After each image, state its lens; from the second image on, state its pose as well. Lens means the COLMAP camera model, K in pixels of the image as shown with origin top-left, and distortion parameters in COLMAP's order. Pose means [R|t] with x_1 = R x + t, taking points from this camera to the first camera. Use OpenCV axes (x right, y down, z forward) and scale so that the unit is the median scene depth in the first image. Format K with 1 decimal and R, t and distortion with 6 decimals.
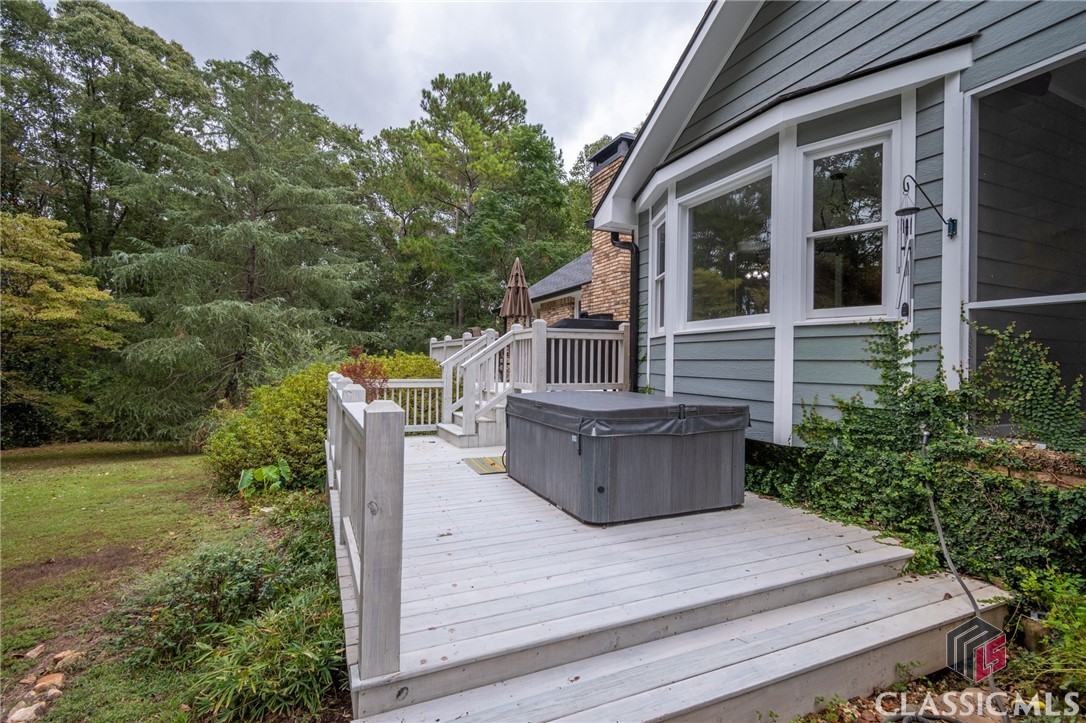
lens RADIAL K [[476.5, 0, 542.0], [0, 476.5, 360.5], [0, 0, 1]] dist [0.004918, -0.002566]
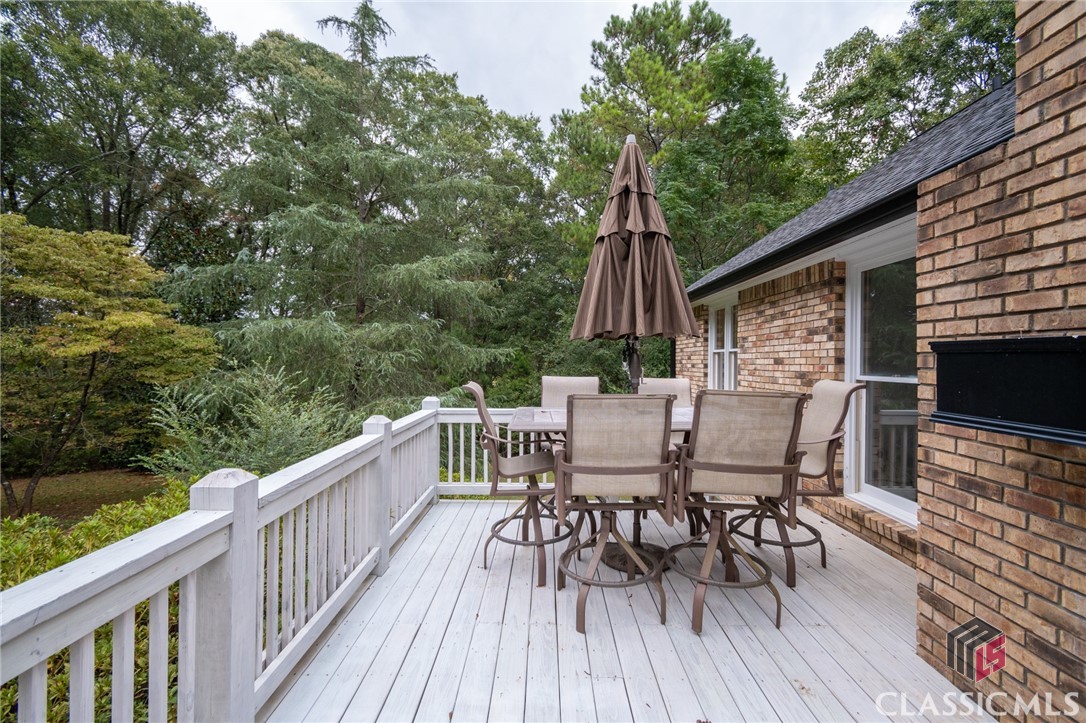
lens RADIAL K [[476.5, 0, 548.5], [0, 476.5, 361.2], [0, 0, 1]] dist [0.004918, -0.002566]
pose [[0.911862, -0.011082, -0.410348, 0.007114], [0.010734, 0.999937, -0.003151, -0.024878], [0.410357, -0.001532, 0.911924, 0.230550]]
